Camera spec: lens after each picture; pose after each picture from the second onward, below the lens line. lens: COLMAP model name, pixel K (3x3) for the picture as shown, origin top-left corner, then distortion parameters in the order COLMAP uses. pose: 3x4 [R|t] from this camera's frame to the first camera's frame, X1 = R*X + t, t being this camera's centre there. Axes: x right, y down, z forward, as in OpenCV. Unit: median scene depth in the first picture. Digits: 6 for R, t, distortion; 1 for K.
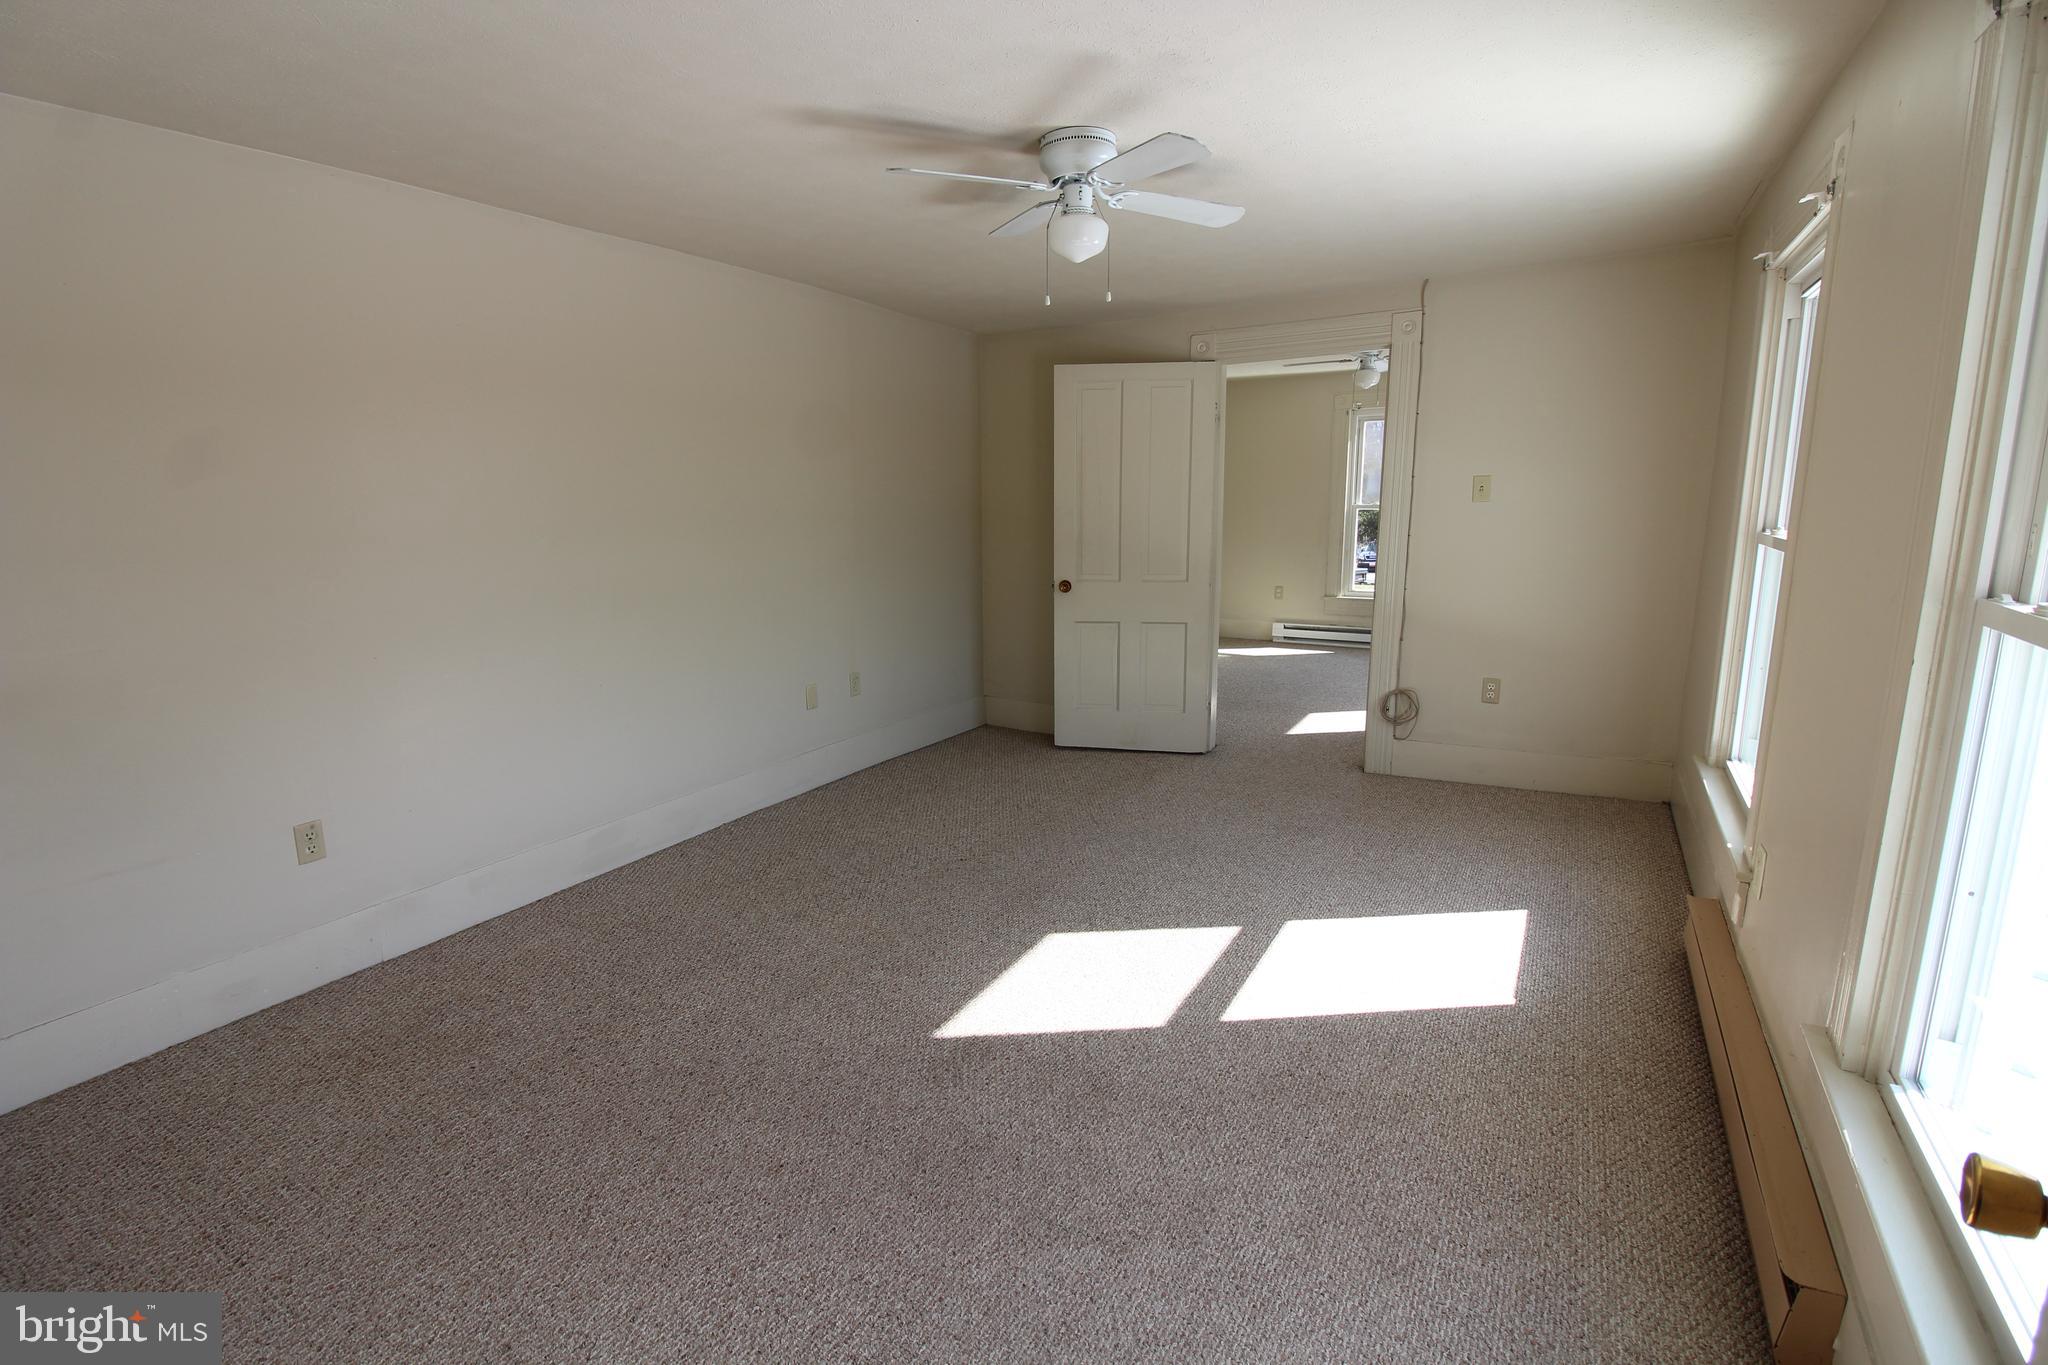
lens RADIAL K [[935.1, 0, 1012.8], [0, 935.1, 680.9], [0, 0, 1]] dist [-0.012273, -0.002451]
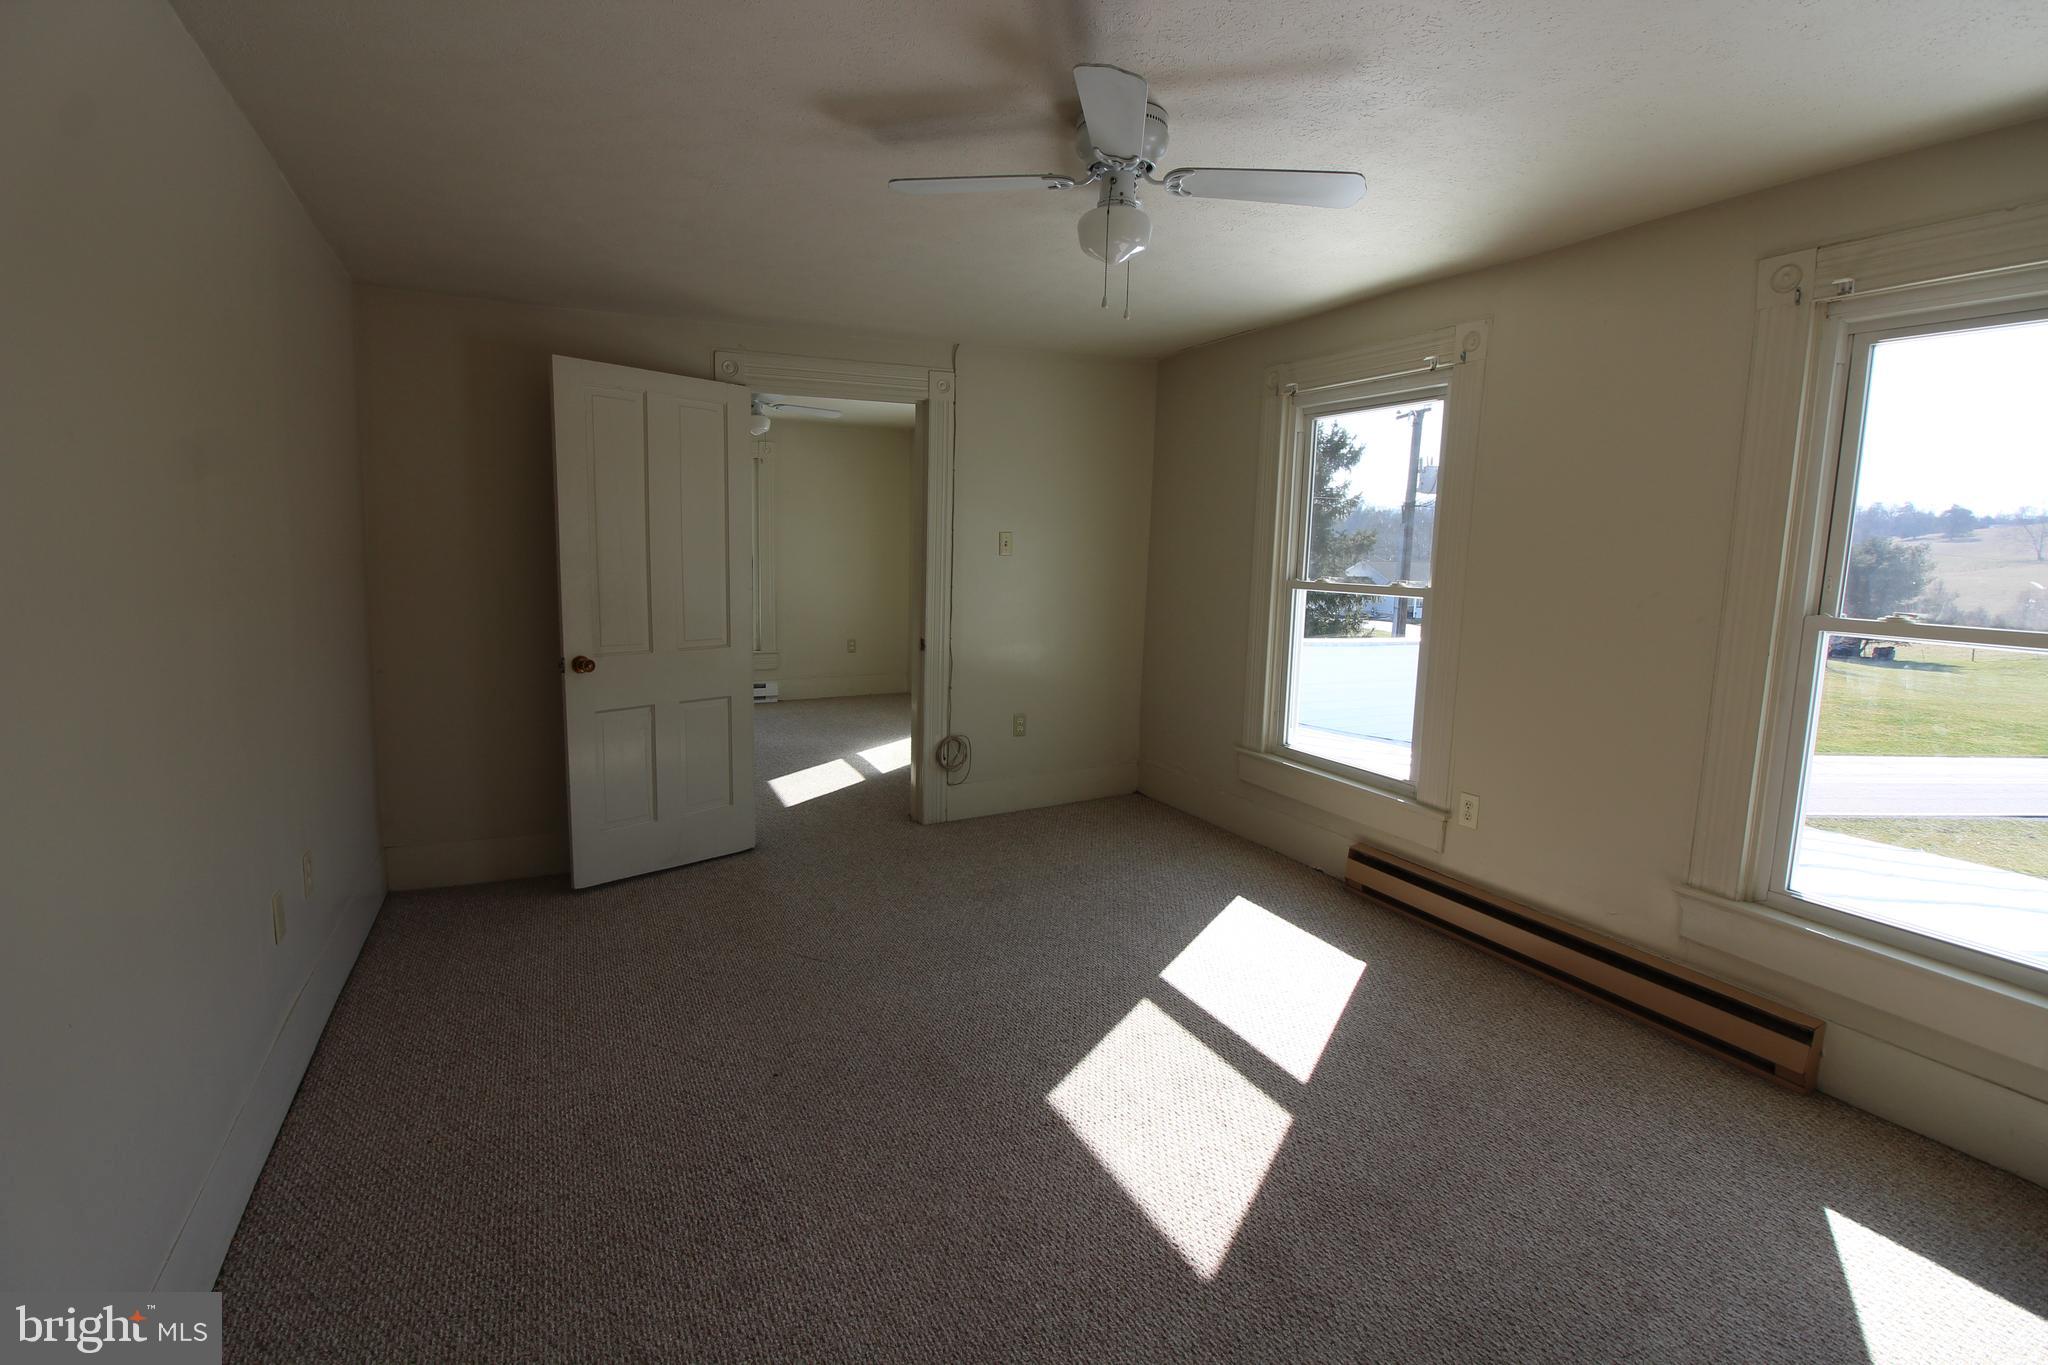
lens RADIAL K [[935.1, 0, 1019.3], [0, 935.1, 679.3], [0, 0, 1]] dist [-0.012273, -0.002451]
pose [[0.549445, -0.094333, 0.830188, -0.389078], [0.138340, 0.990163, 0.020953, -0.064012], [-0.823998, 0.103335, 0.557090, 0.361001]]
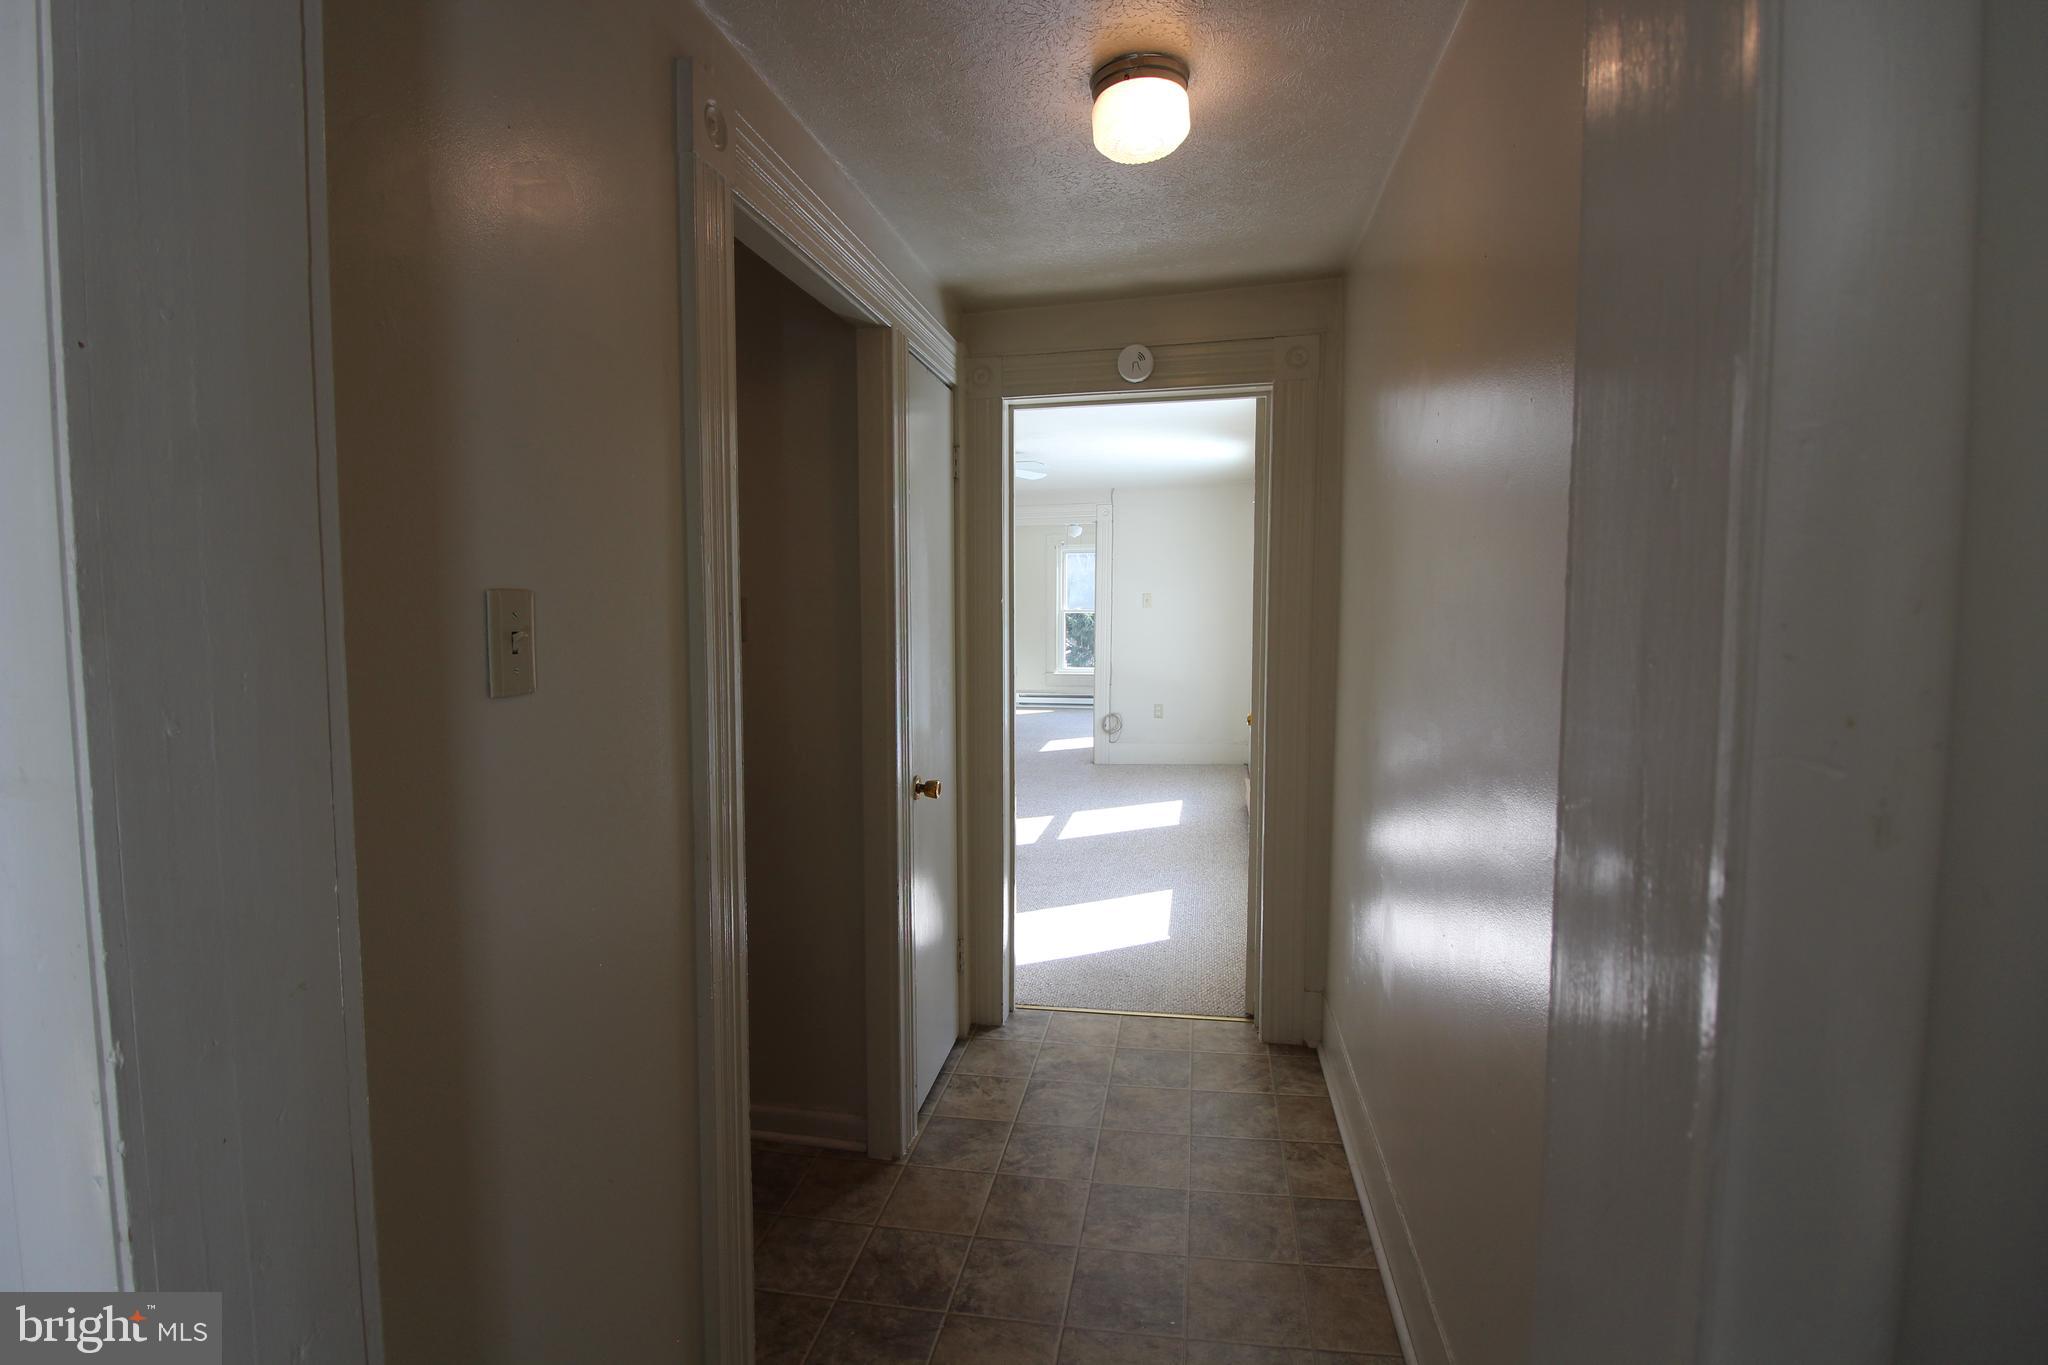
lens RADIAL K [[935.1, 0, 1023.1], [0, 935.1, 673.4], [0, 0, 1]] dist [-0.012273, -0.002451]
pose [[0.941674, -0.013017, 0.336275, -0.325730], [0.051715, 0.992980, -0.106380, 0.112083], [-0.332530, 0.117566, 0.935736, -0.586107]]
